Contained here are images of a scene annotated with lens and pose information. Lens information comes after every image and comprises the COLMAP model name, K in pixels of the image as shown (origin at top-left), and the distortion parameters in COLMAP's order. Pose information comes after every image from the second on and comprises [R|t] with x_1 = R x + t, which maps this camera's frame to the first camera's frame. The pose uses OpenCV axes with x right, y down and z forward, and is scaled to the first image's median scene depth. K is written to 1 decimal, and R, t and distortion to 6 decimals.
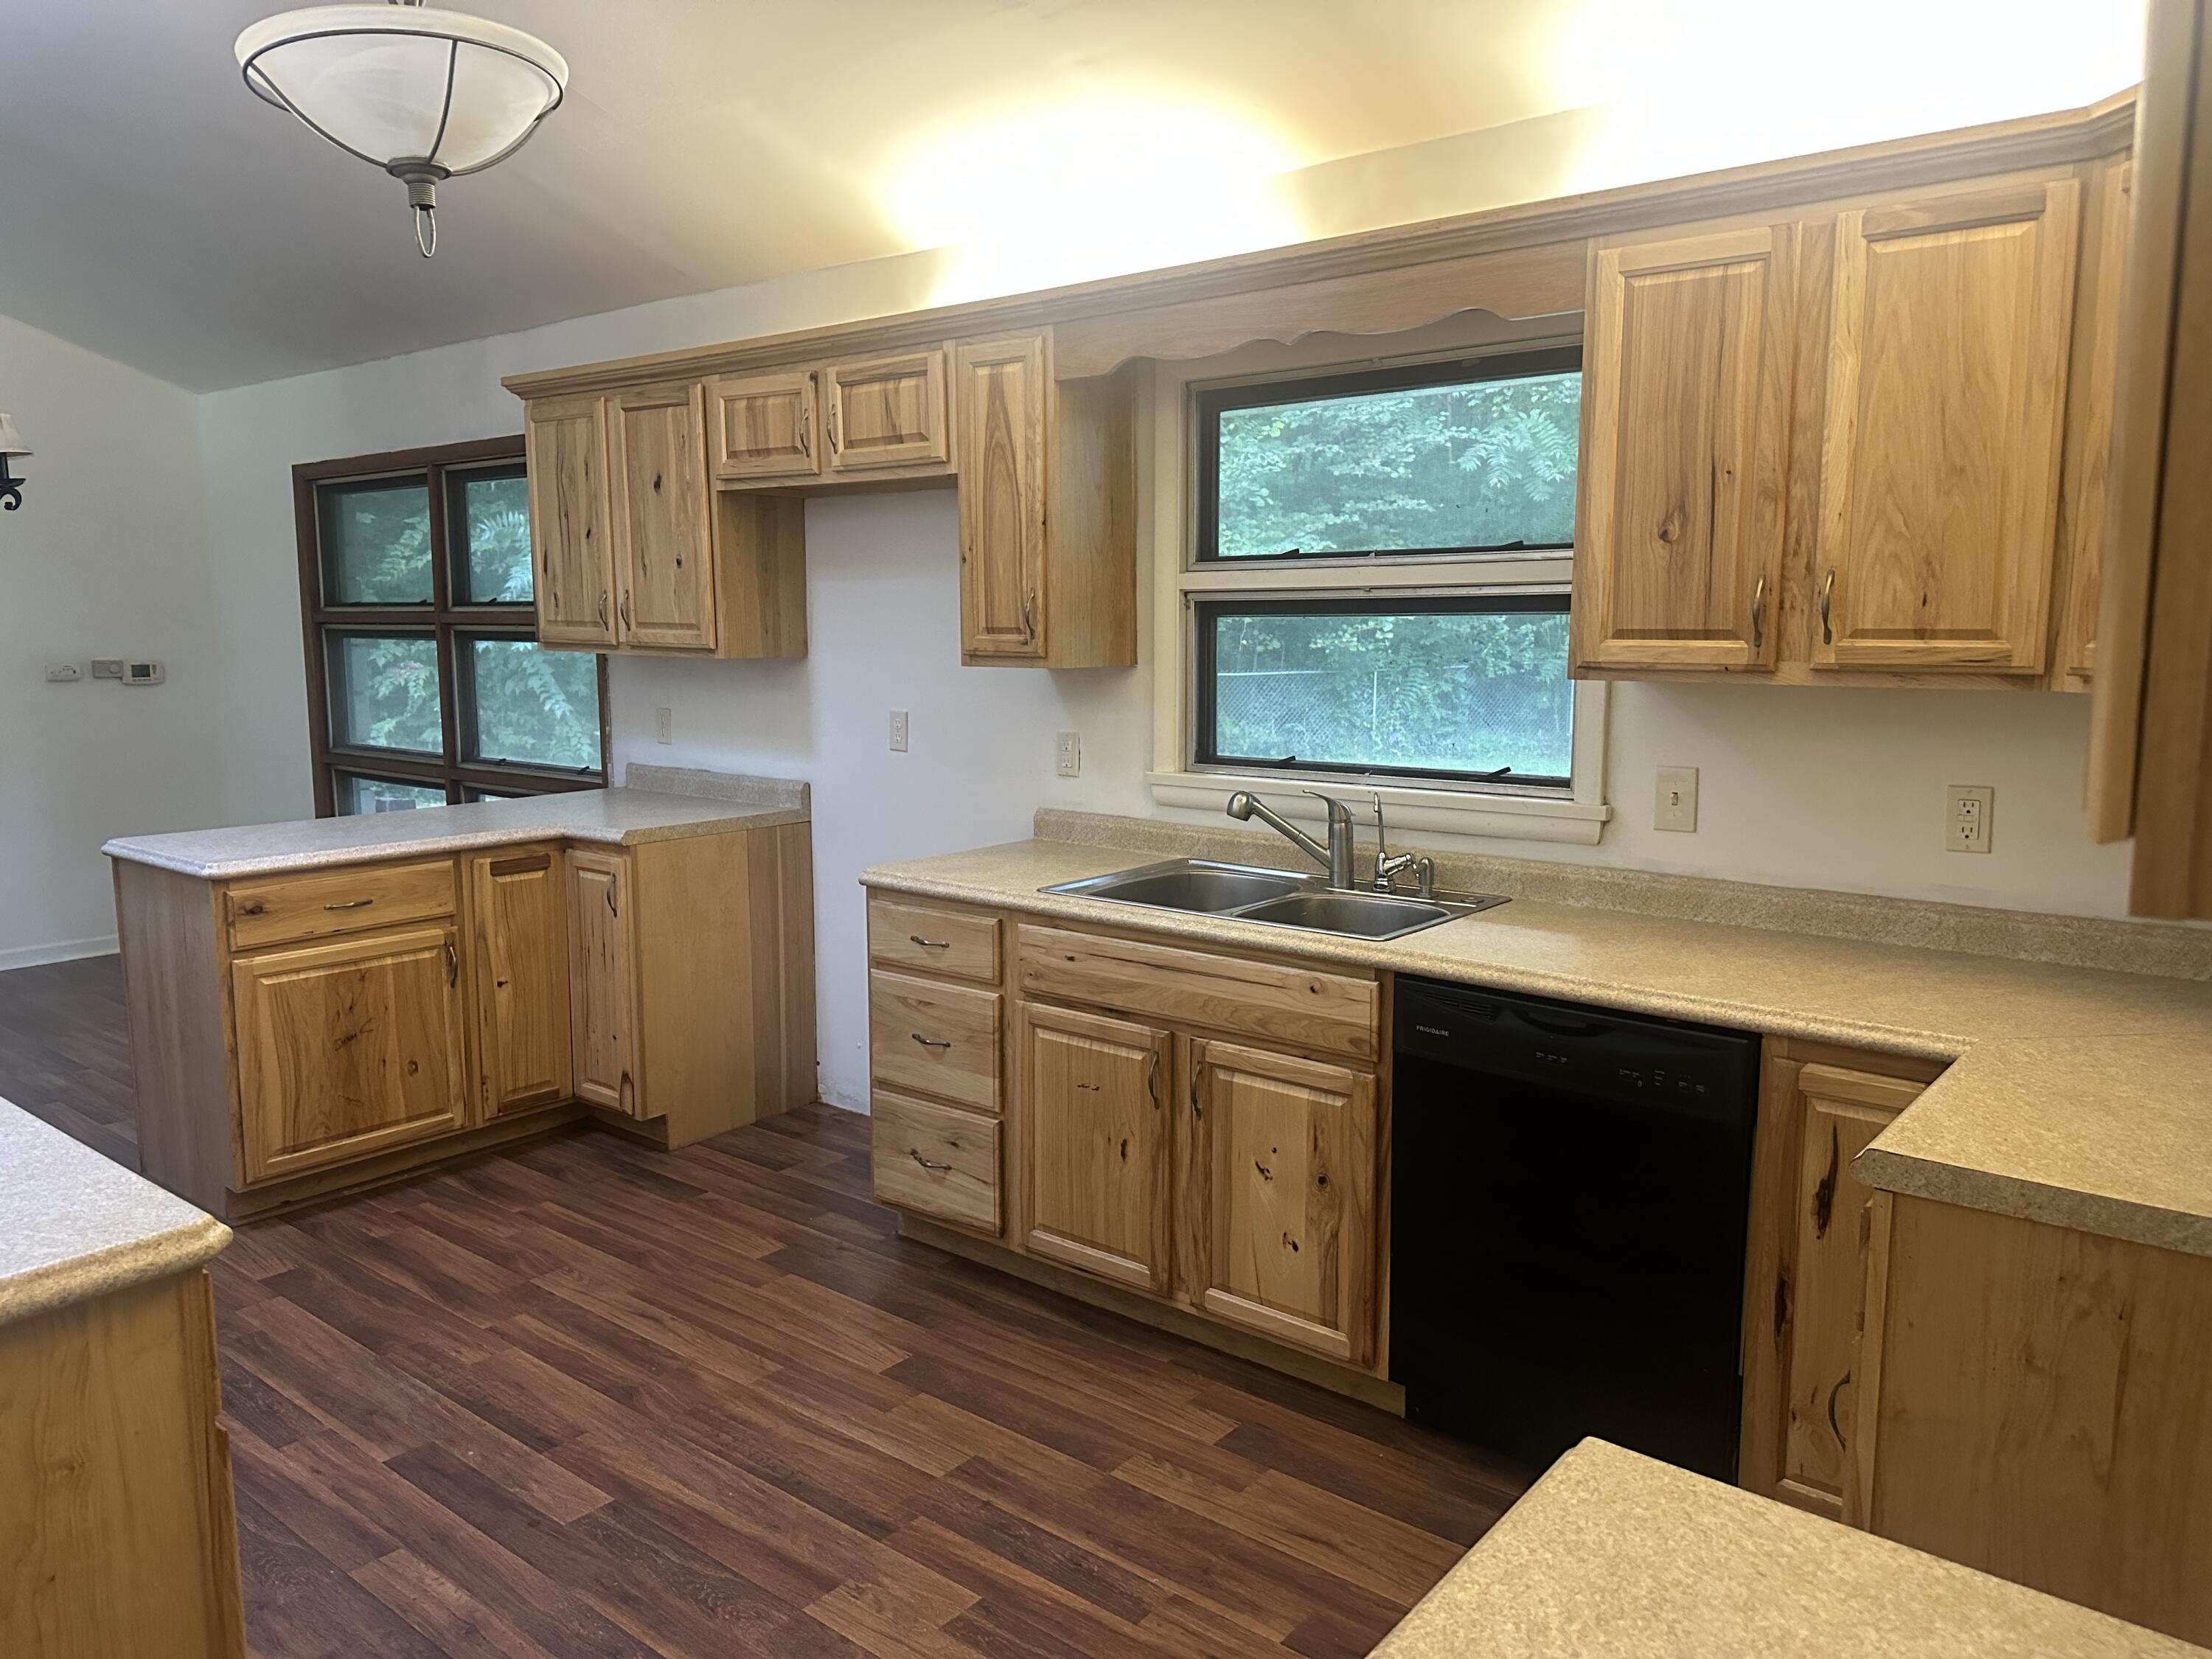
lens RADIAL K [[1552.7, 0, 1083.4], [0, 1552.7, 824.8], [0, 0, 1]] dist [0.143895, -0.272568]
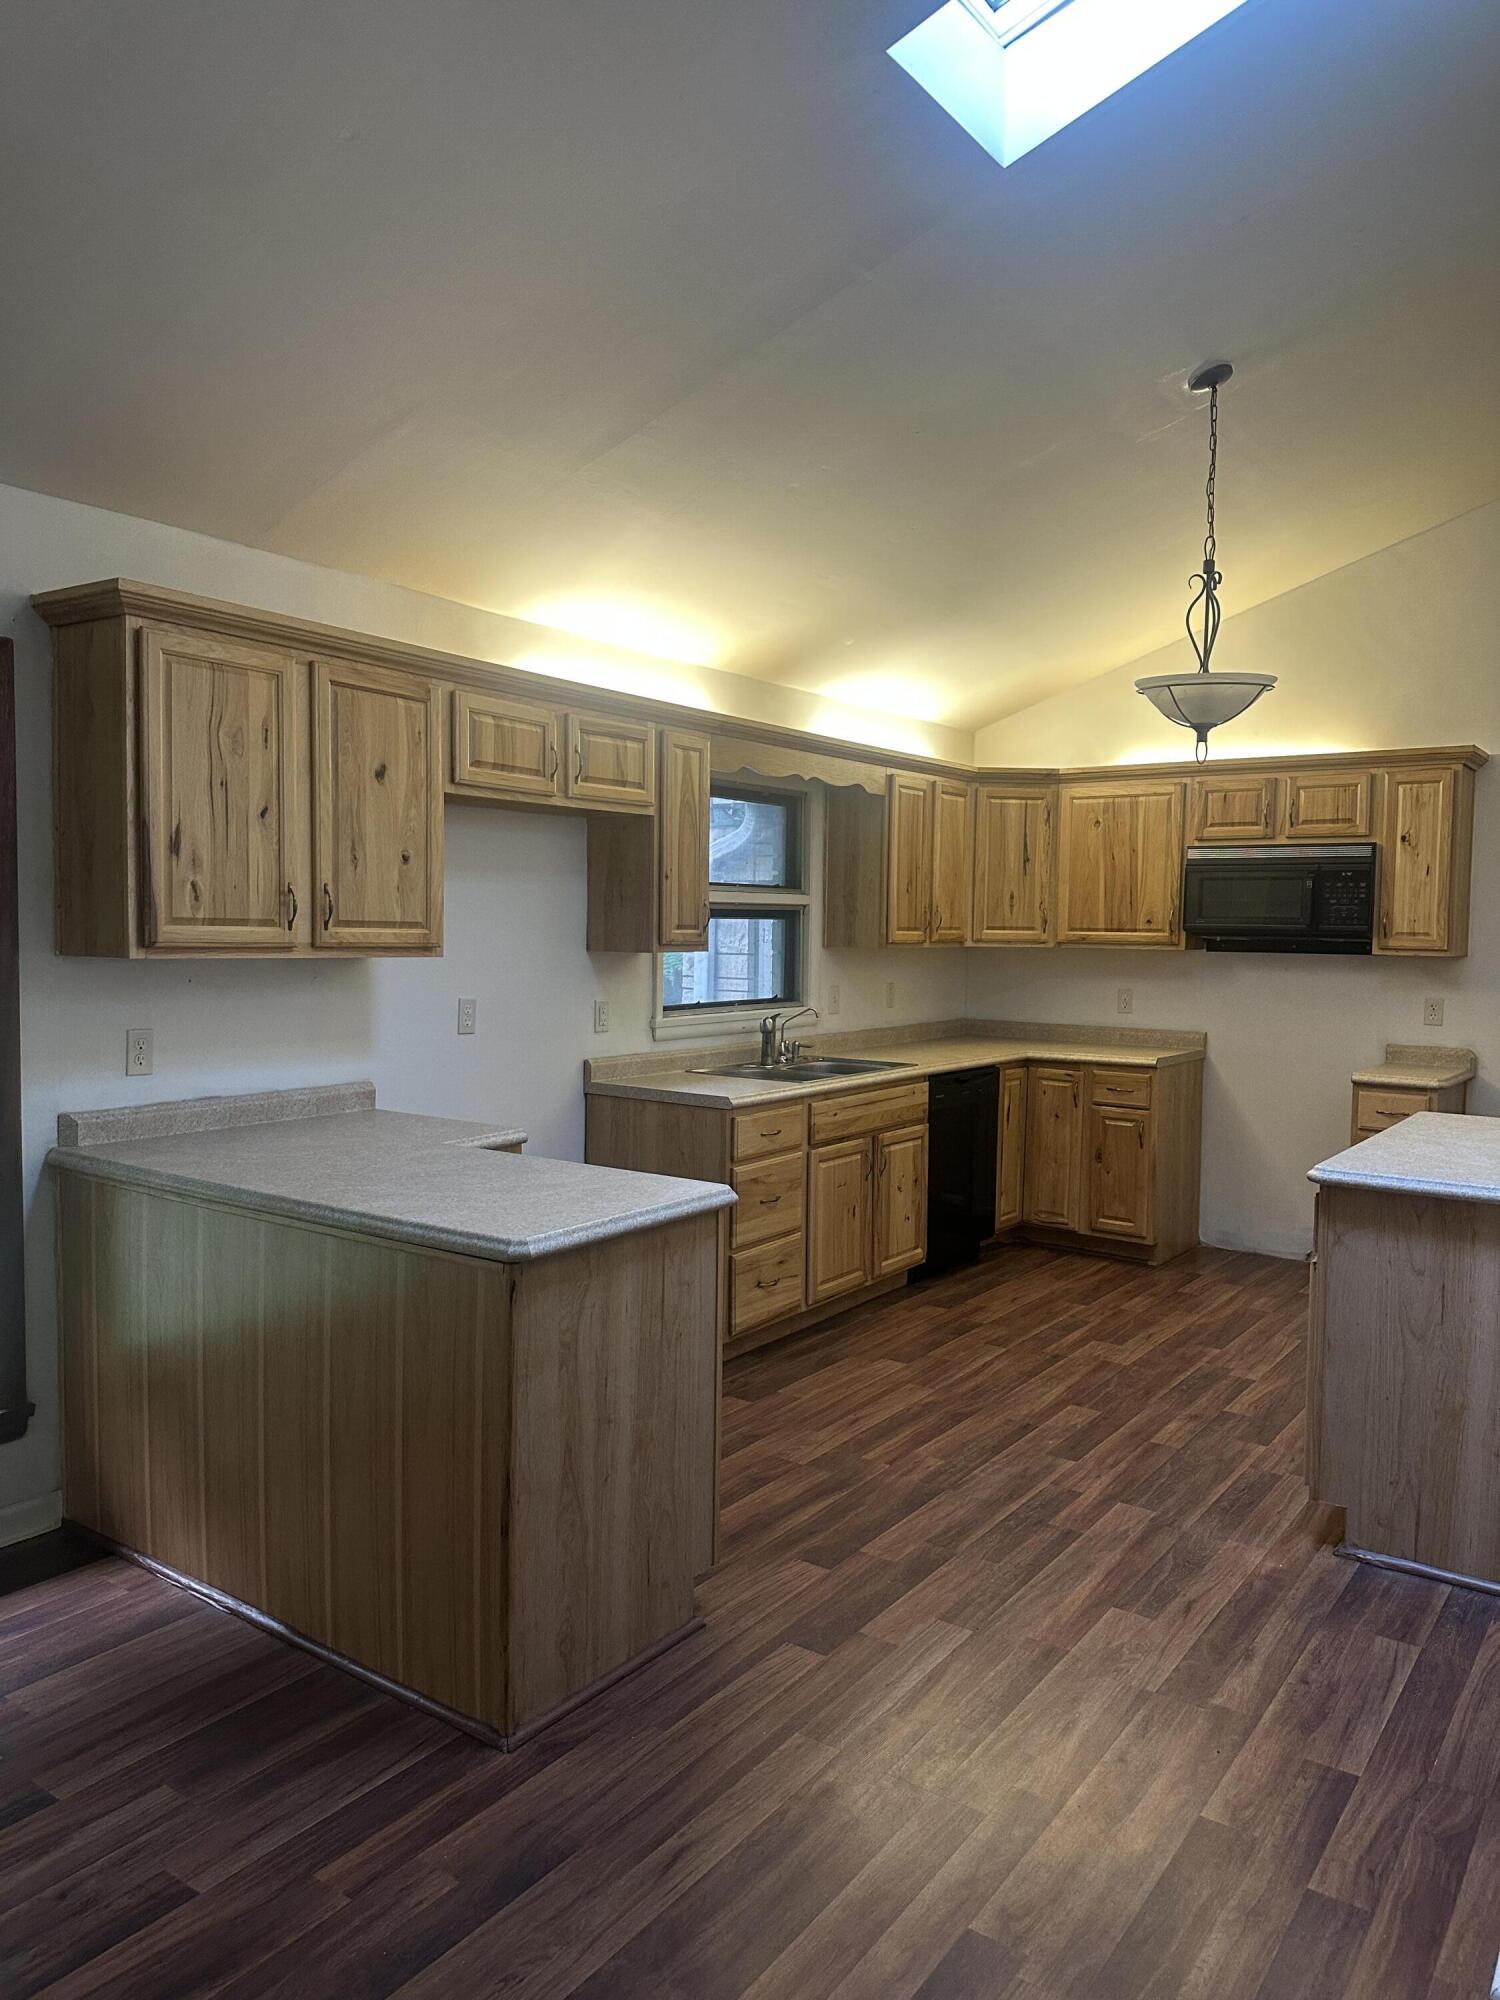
lens RADIAL K [[1423.5, 0, 750.0], [0, 1423.5, 1000.0], [0, 0, 1]] dist [0.120219, -0.145451]
pose [[-0.079193, -0.057711, 0.995187, -1.601052], [0.117669, 0.990802, 0.066821, -0.161057], [-0.989890, 0.122395, -0.071673, 1.207303]]
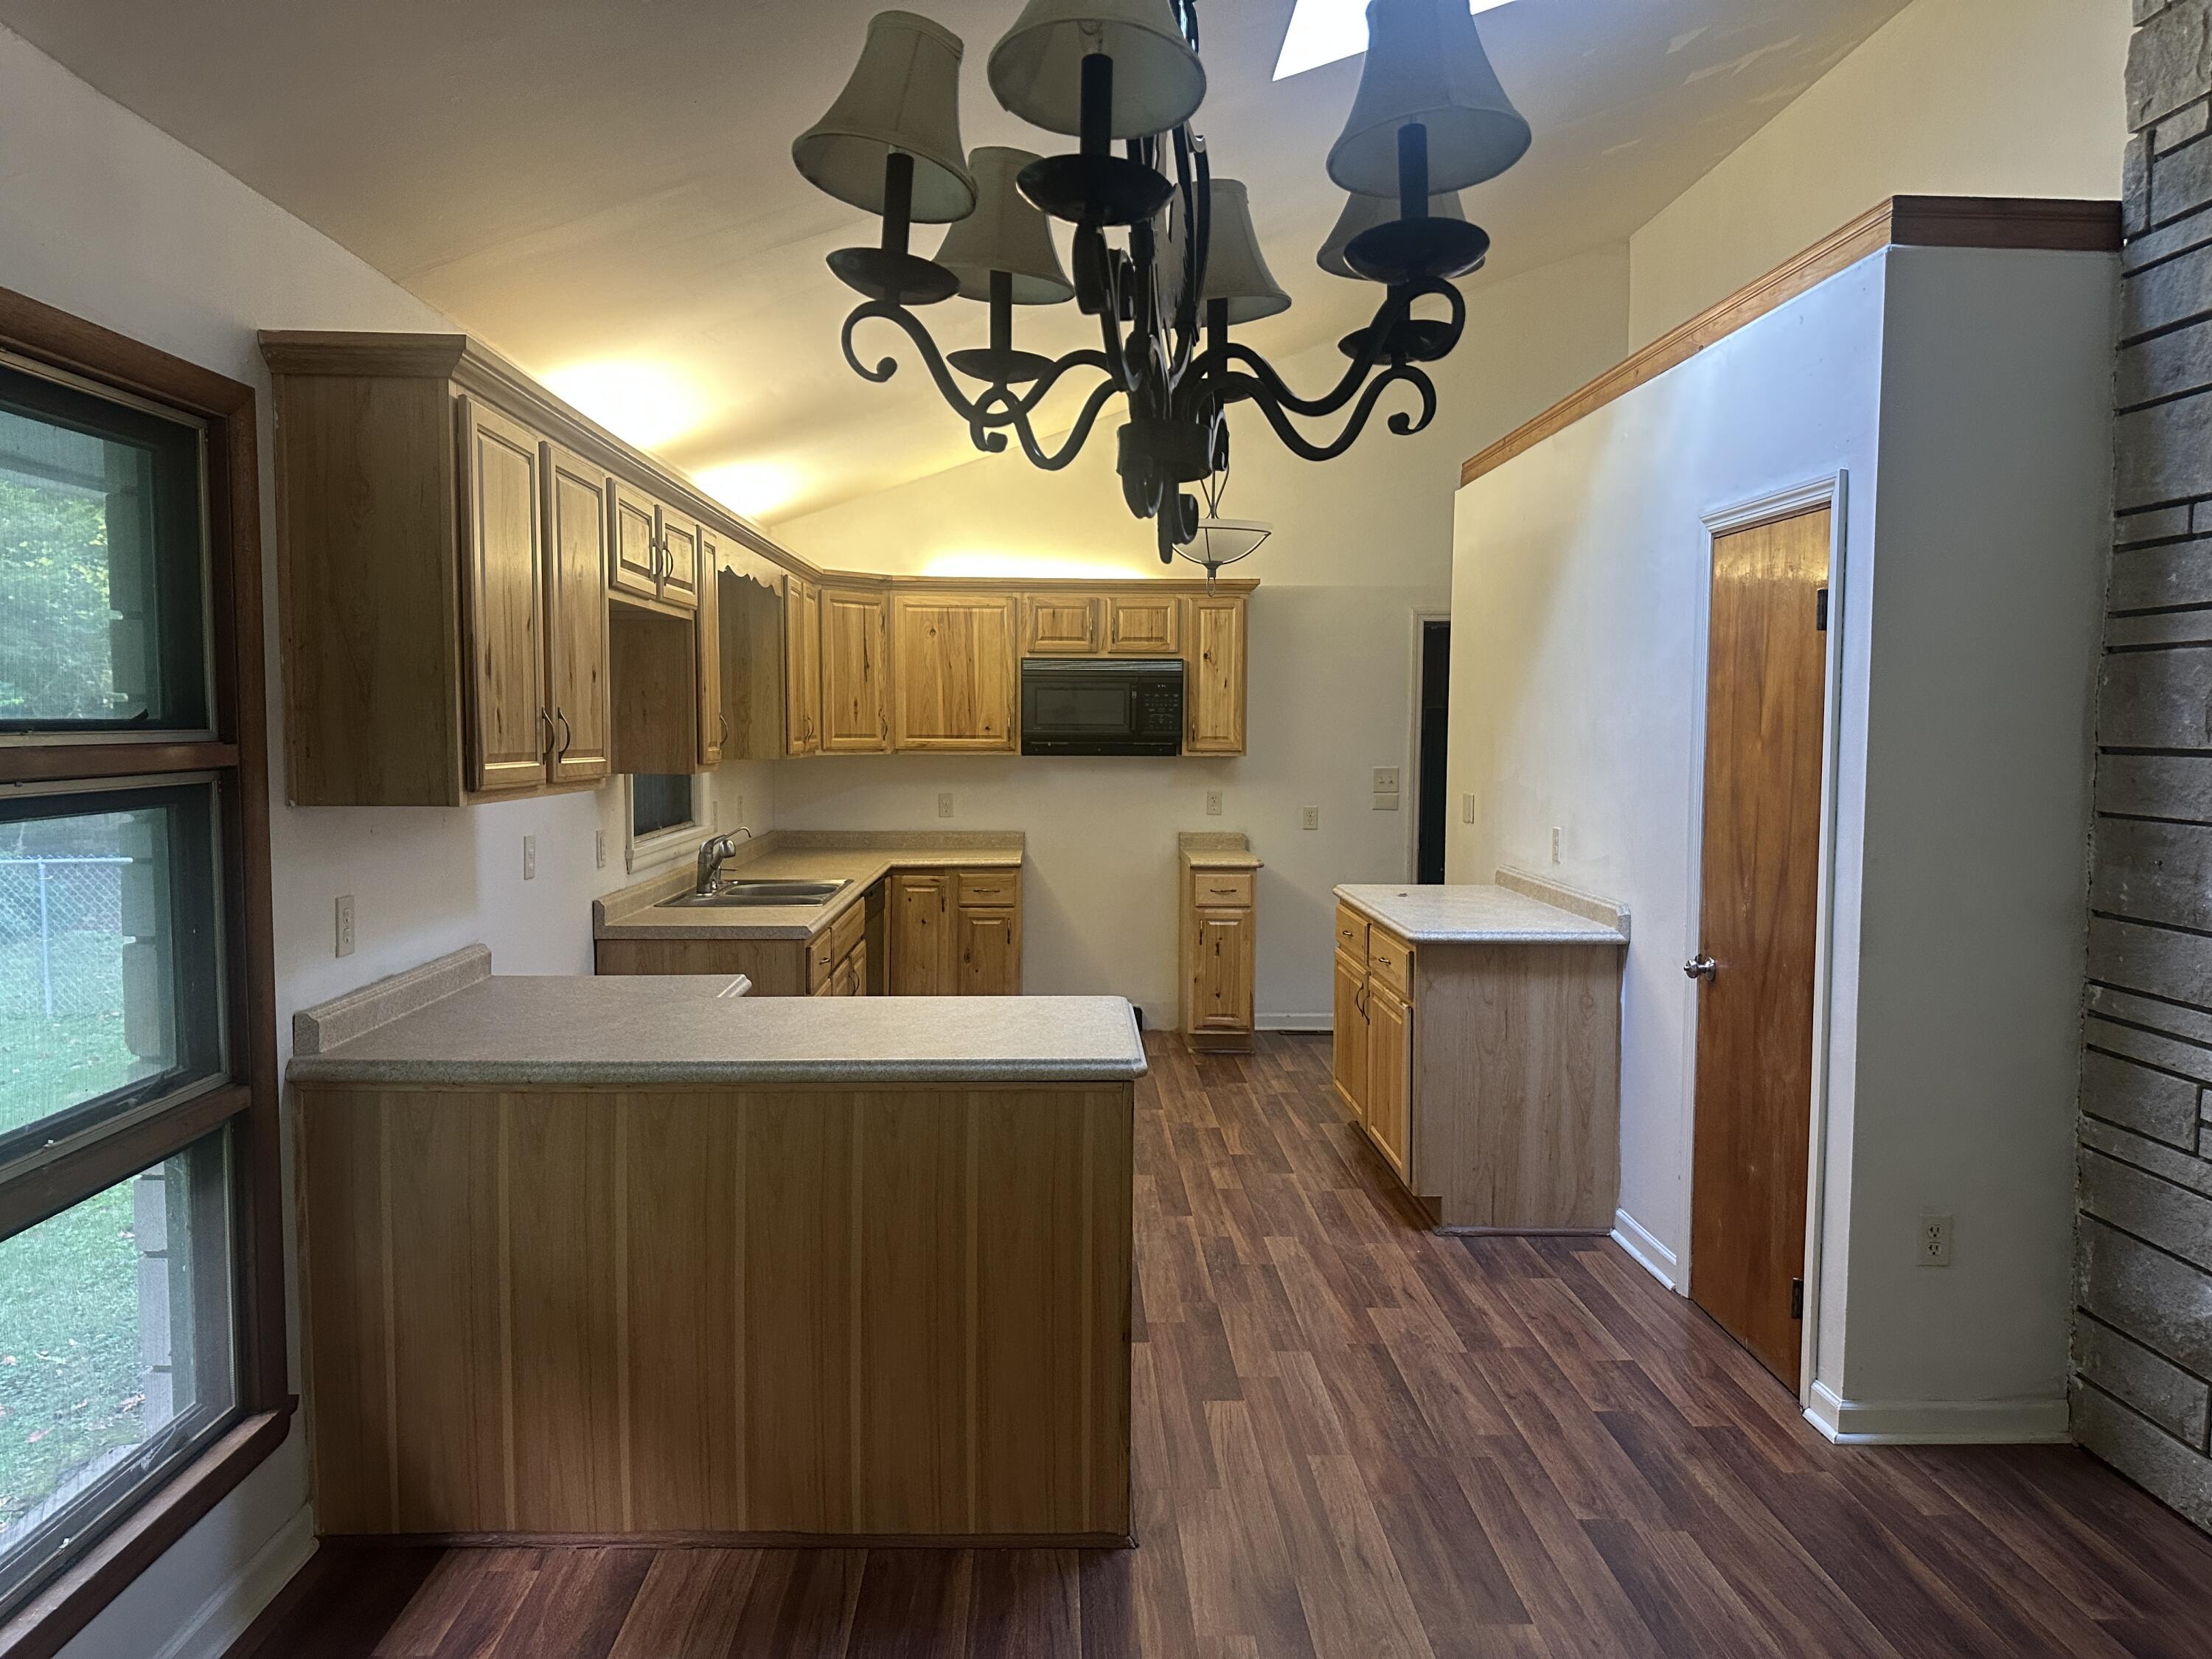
lens RADIAL K [[1564.3, 0, 1107.4], [0, 1564.3, 822.8], [0, 0, 1]] dist [0.259189, -0.281854]
pose [[-0.658401, -0.052570, 0.750829, -1.488288], [0.095019, 0.983771, 0.152202, -0.269448], [-0.746645, 0.171553, -0.642721, 1.883337]]
